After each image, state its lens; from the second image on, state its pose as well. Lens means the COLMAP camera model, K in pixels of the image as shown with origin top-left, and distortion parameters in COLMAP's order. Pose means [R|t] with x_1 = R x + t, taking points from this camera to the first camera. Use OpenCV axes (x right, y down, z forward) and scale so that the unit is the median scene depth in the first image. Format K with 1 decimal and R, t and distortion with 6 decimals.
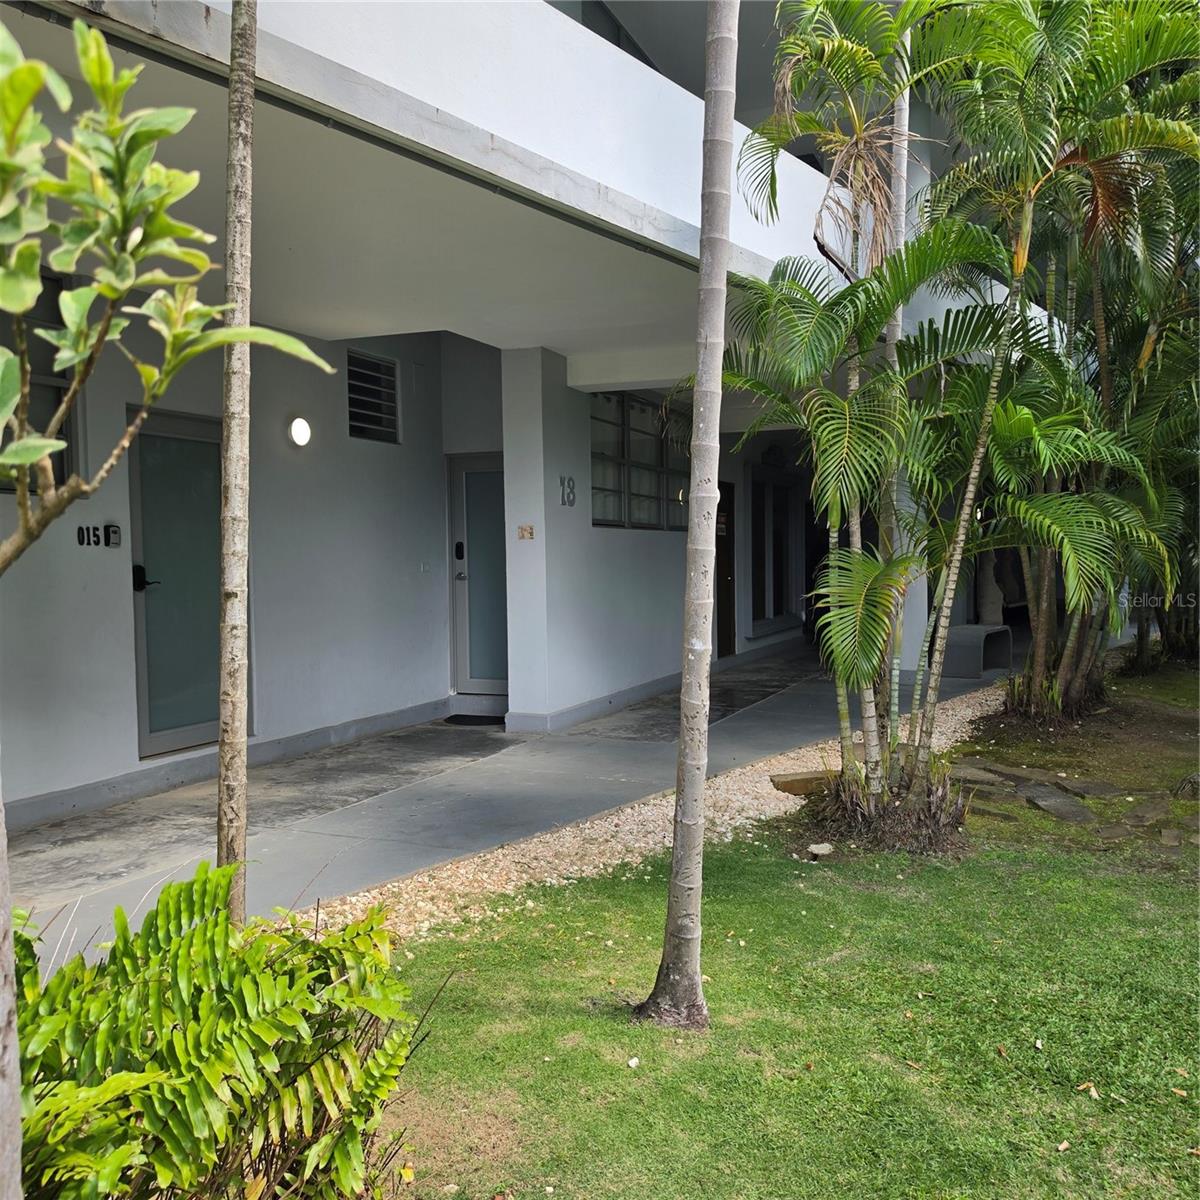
lens RADIAL K [[1111.0, 0, 604.2], [0, 1111.0, 638.8], [0, 0, 1]] dist [0.029114, 0.000000]
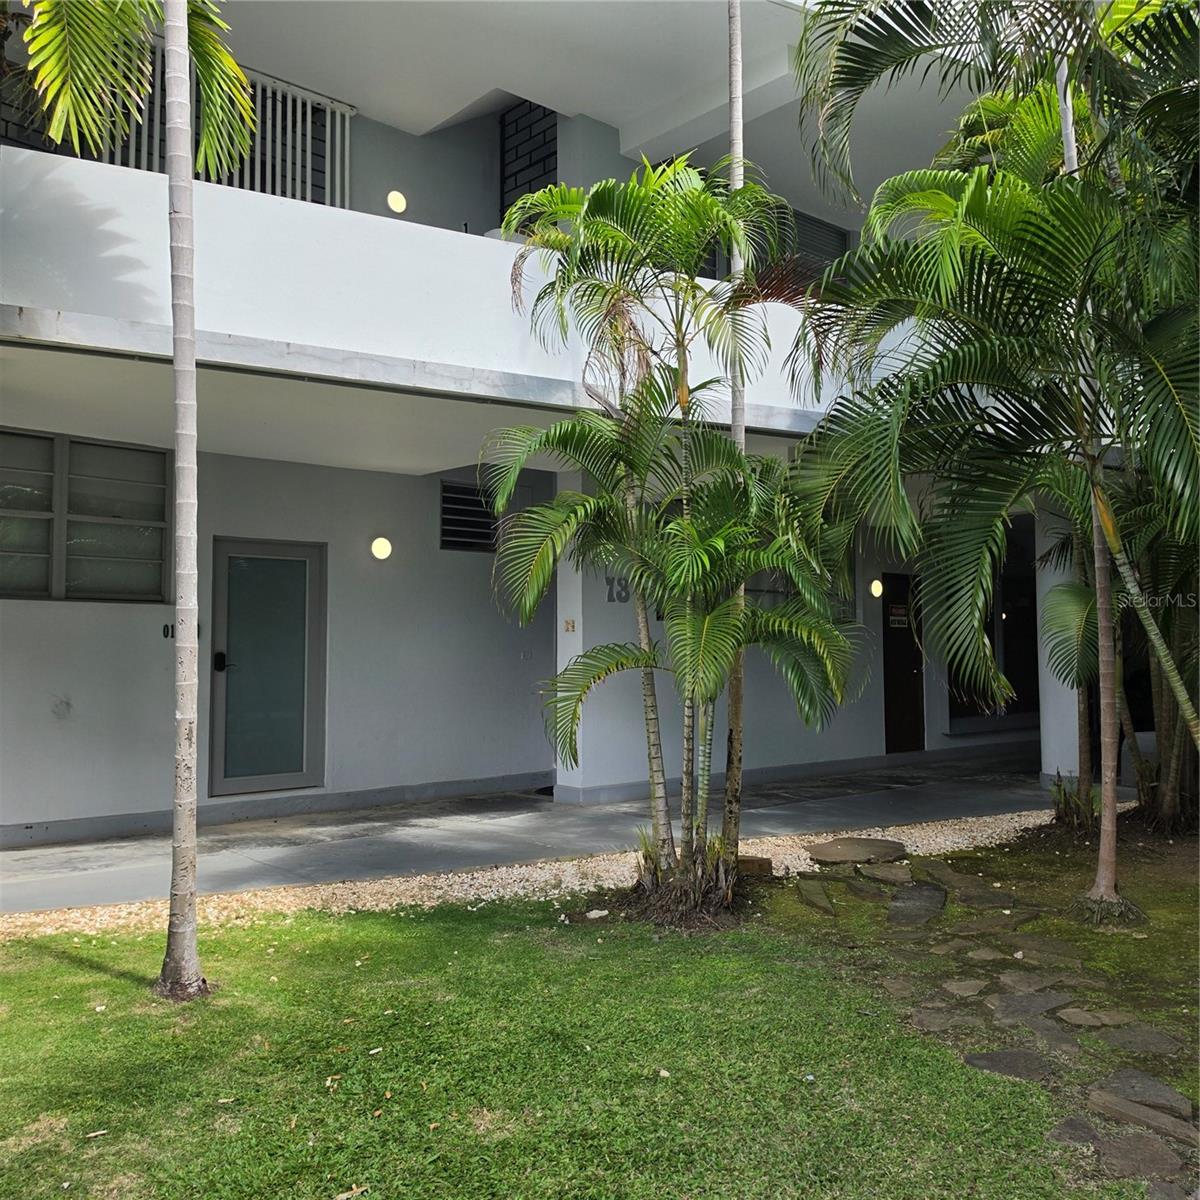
lens RADIAL K [[1111.0, 0, 598.2], [0, 1111.0, 595.8], [0, 0, 1]] dist [0.029114, 0.000000]
pose [[0.898880, -0.011059, -0.438054, 0.460085], [-0.040652, 0.993266, -0.108493, -0.003713], [0.436304, 0.115330, 0.892378, -0.016202]]
